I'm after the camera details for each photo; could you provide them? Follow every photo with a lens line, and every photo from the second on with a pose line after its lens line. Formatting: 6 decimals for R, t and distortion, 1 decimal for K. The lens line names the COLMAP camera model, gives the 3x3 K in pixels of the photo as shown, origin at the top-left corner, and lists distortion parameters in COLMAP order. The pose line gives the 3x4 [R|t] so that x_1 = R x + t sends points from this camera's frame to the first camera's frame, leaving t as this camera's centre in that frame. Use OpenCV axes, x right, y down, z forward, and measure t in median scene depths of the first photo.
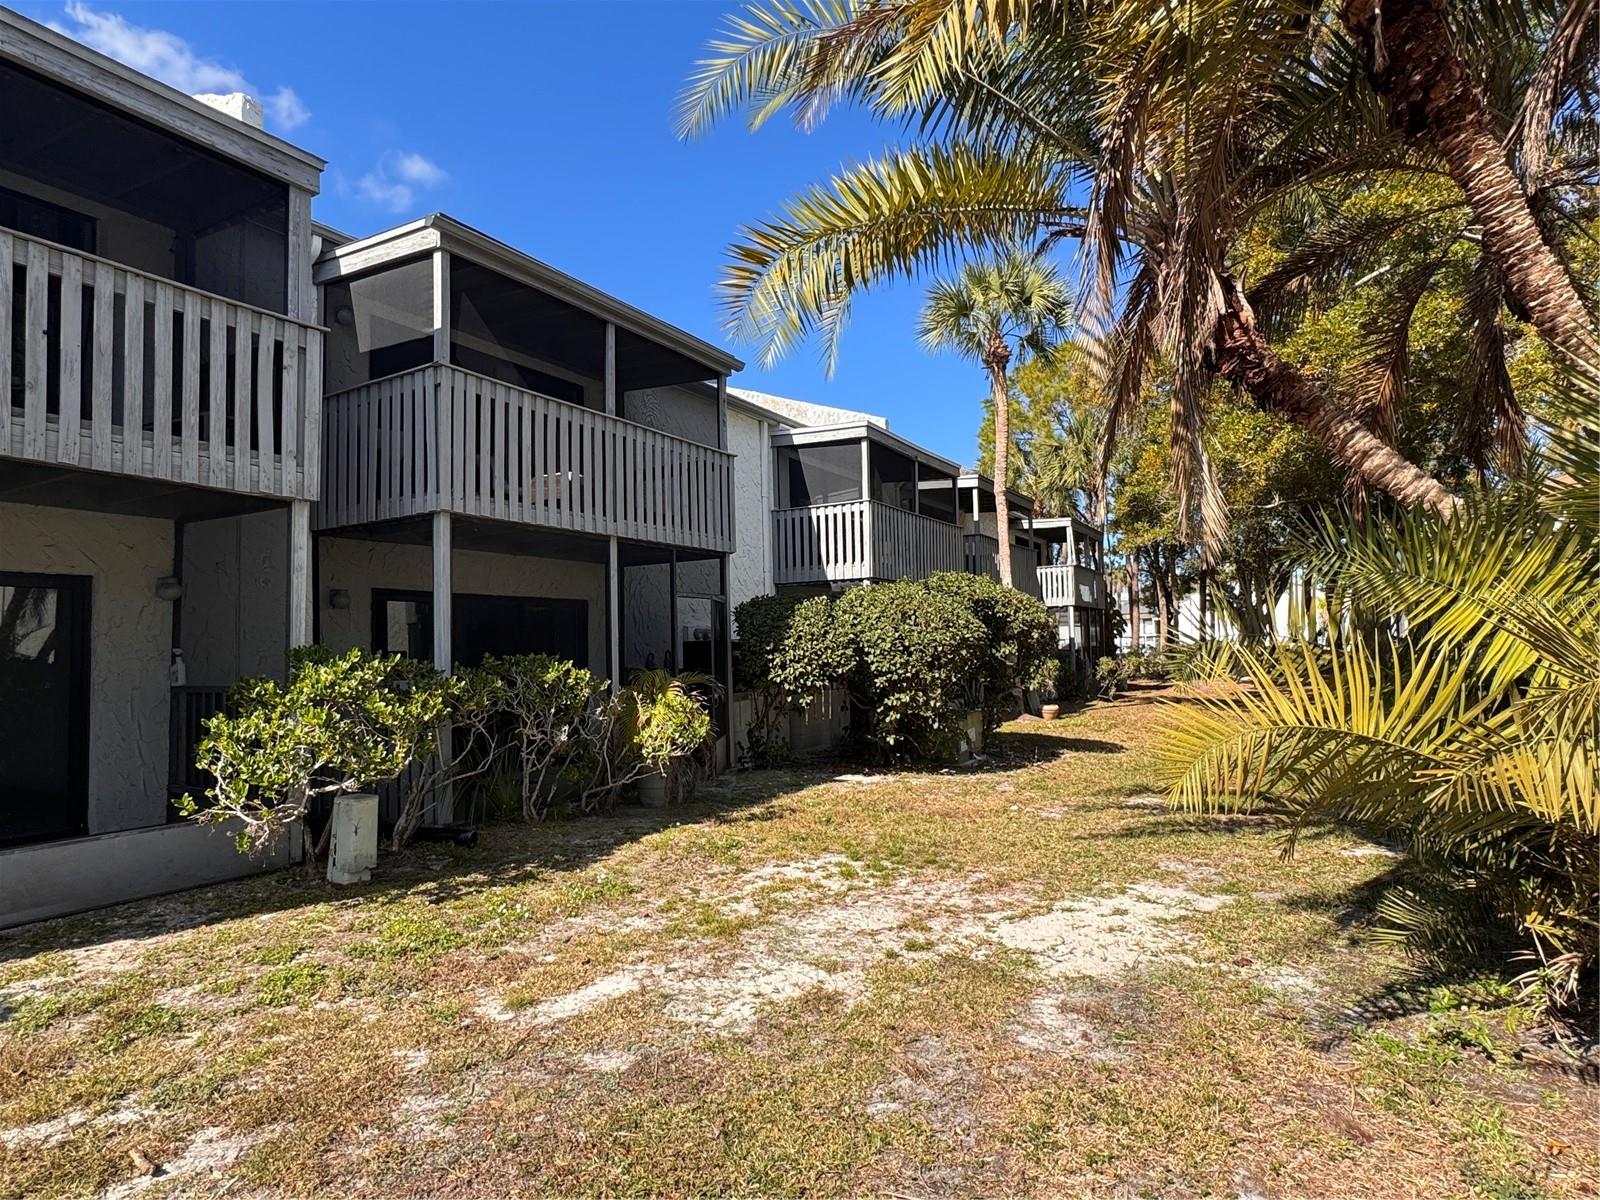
lens RADIAL K [[968.0, 0, 800.0], [0, 968.0, 600.0], [0, 0, 1]] dist [-0.003038, -0.000661]
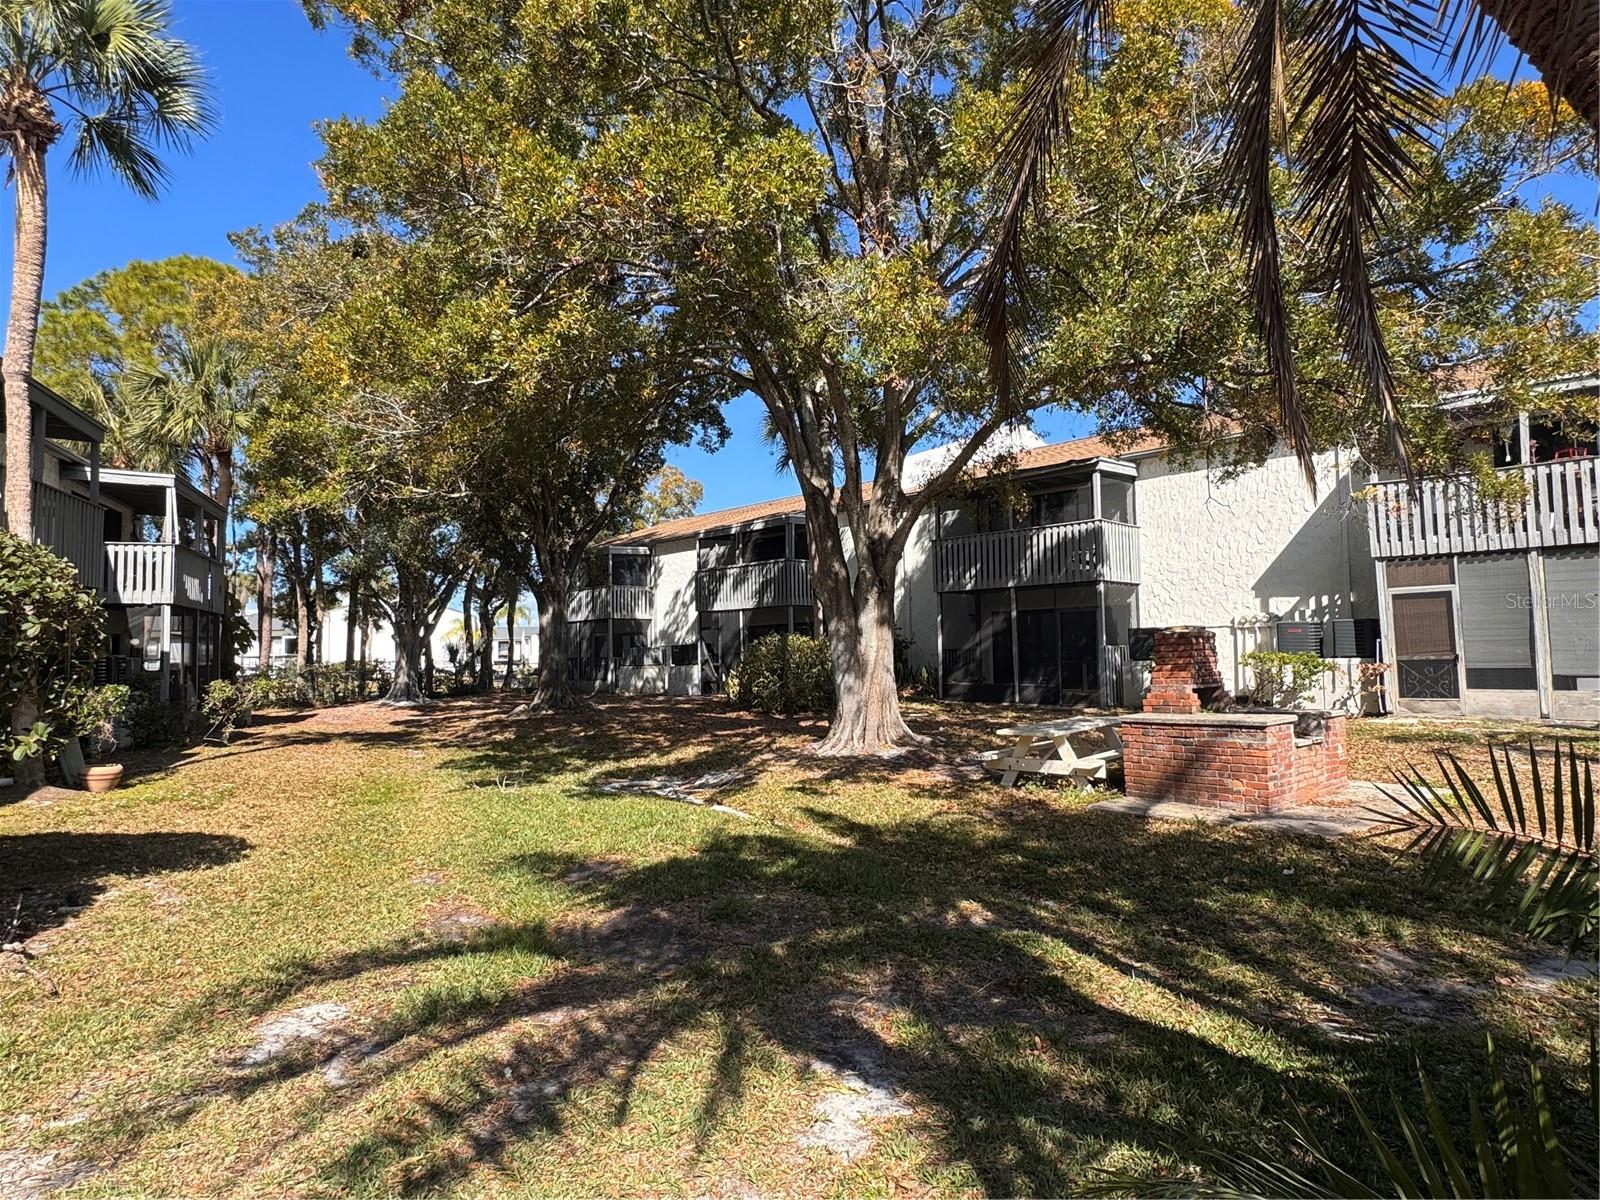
lens RADIAL K [[901.1, 0, 800.0], [0, 901.1, 600.0], [0, 0, 1]] dist [-0.004202, -0.003019]
pose [[0.640434, 0.053317, 0.766161, 0.074549], [-0.031169, 0.998570, -0.043436, 0.014445], [-0.767381, 0.003937, 0.641180, 0.234257]]
